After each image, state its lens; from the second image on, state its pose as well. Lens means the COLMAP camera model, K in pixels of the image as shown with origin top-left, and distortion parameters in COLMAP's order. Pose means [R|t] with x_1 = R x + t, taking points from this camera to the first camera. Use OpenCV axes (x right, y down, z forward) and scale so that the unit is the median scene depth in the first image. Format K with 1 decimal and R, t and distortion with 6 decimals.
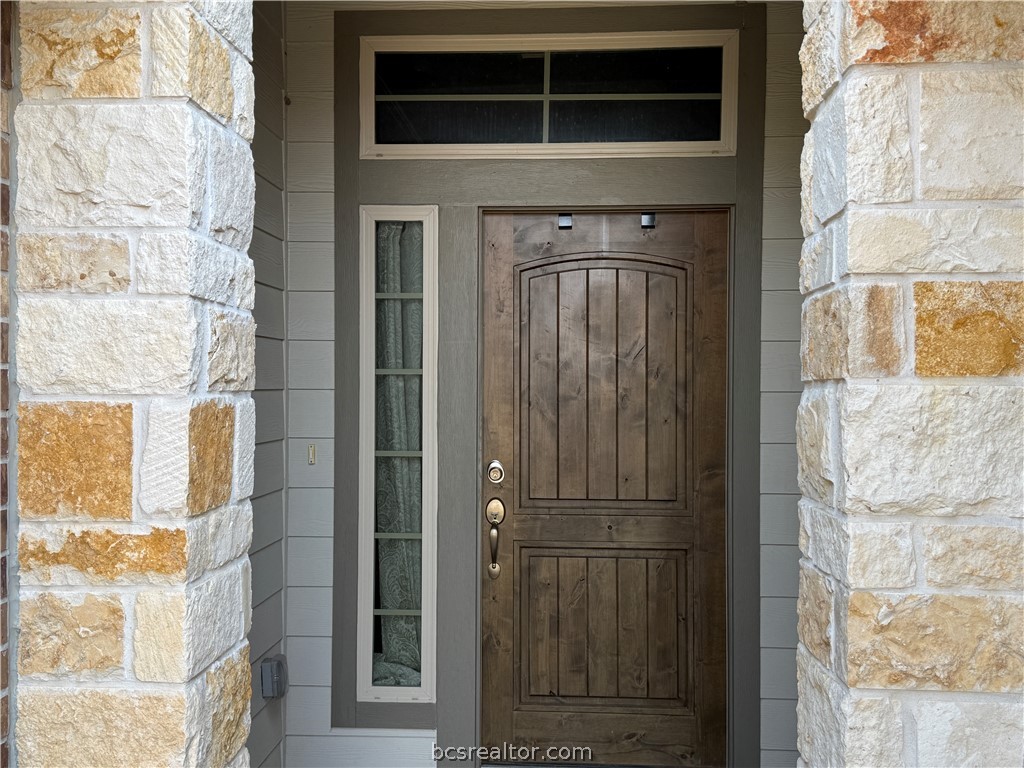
lens RADIAL K [[1065.9, 0, 510.1], [0, 1065.9, 382.0], [0, 0, 1]] dist [0.084660, 0.000000]
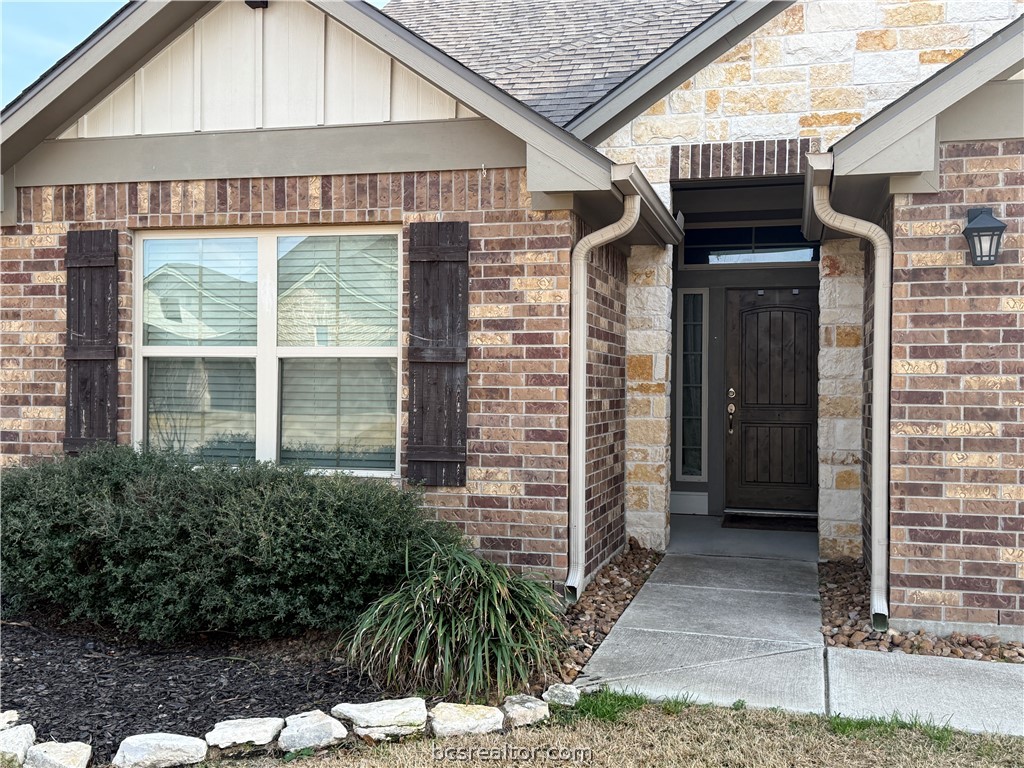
lens RADIAL K [[1065.9, 0, 488.4], [0, 1065.9, 384.0], [0, 0, 1]] dist [0.084660, 0.000000]
pose [[0.976496, 0.002596, -0.215520, -0.030439], [-0.002904, 0.999995, -0.001110, 0.070637], [0.215516, 0.001710, 0.976499, -1.642555]]
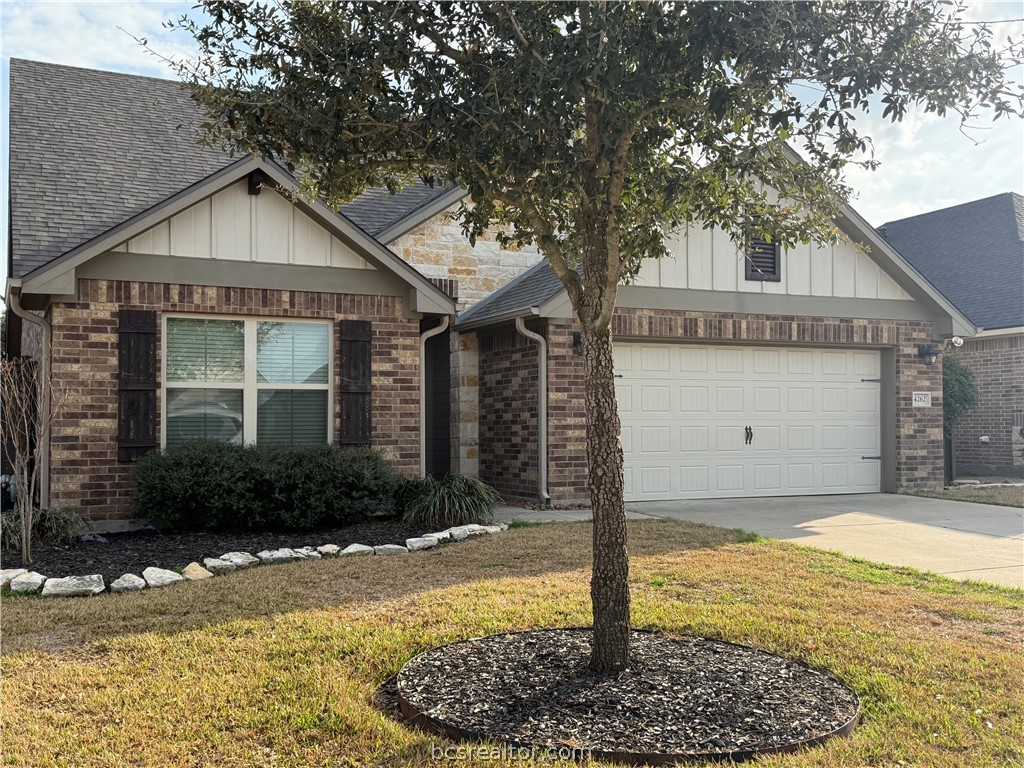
lens RADIAL K [[1065.9, 0, 511.8], [0, 1065.9, 382.7], [0, 0, 1]] dist [0.084660, 0.000000]
pose [[0.875775, 0.008949, 0.482636, -1.577839], [0.008078, 0.999416, -0.033190, 0.115739], [-0.482652, 0.032966, 0.875192, -3.058871]]
